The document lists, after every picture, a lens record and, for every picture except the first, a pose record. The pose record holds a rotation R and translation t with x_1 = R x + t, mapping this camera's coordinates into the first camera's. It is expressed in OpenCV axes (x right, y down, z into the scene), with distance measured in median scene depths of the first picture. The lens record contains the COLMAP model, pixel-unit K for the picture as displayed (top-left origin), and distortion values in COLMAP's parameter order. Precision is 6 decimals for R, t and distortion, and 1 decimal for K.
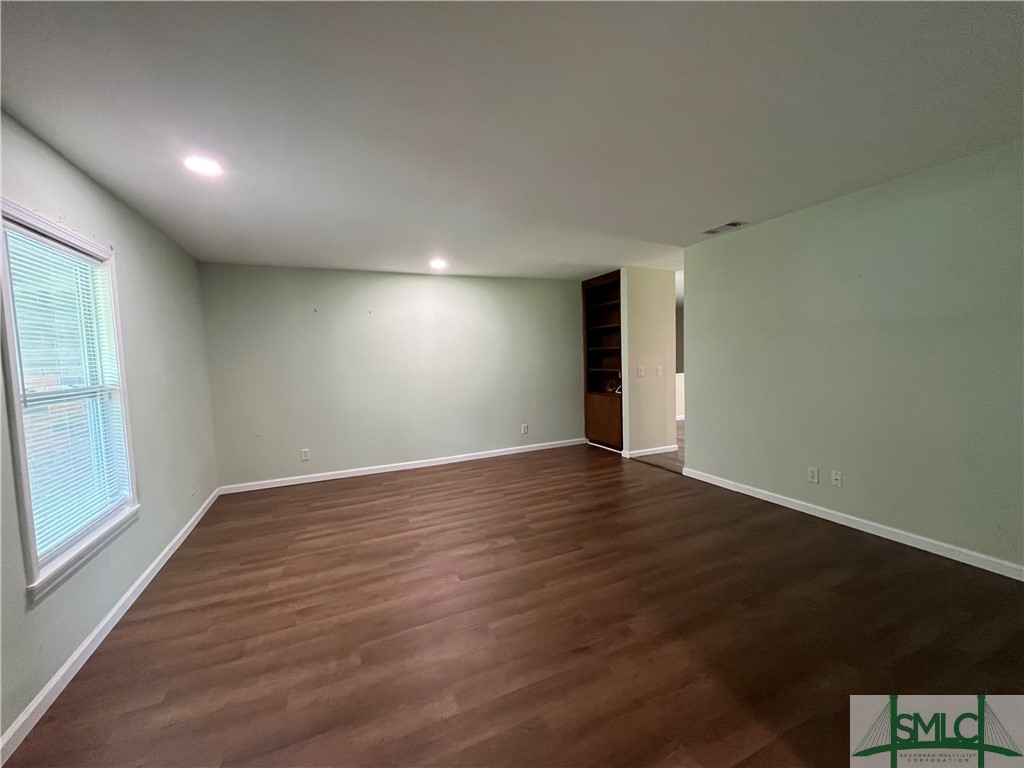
lens RADIAL K [[407.6, 0, 510.2], [0, 407.6, 383.1], [0, 0, 1]] dist [0.001746, 0.000156]
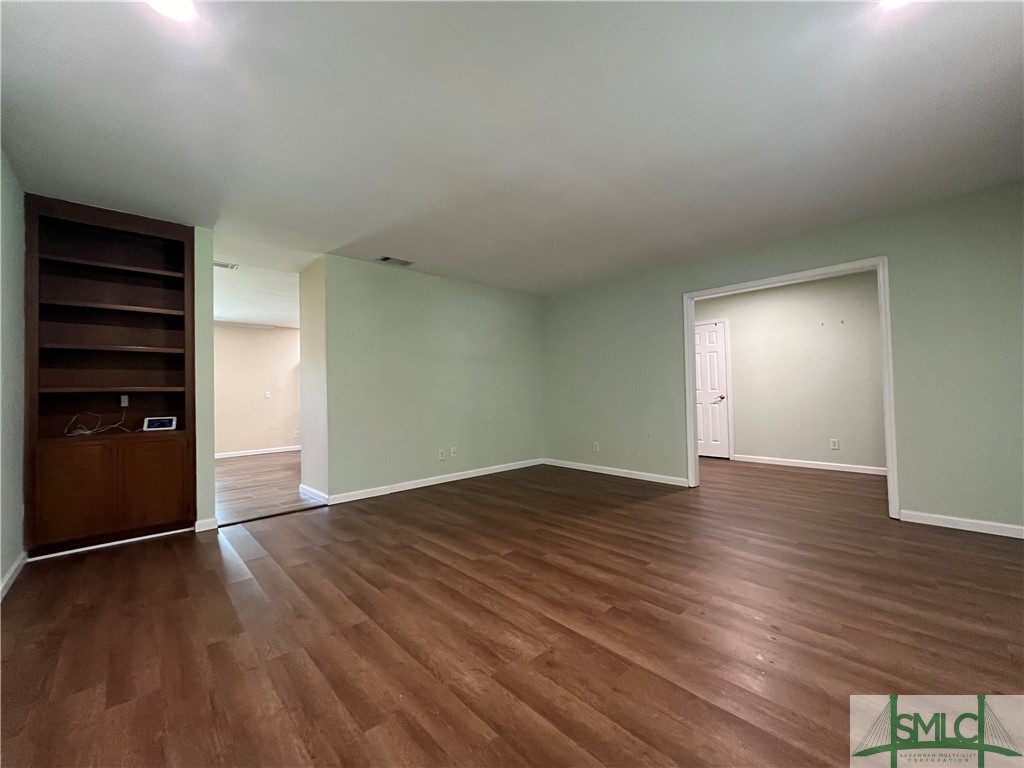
lens RADIAL K [[407.6, 0, 509.0], [0, 407.6, 383.0], [0, 0, 1]] dist [0.001746, 0.000156]
pose [[-0.316733, 0.063675, 0.946375, -0.690025], [0.092895, 0.995030, -0.035859, 0.039791], [-0.943955, 0.076556, -0.321074, 1.139555]]
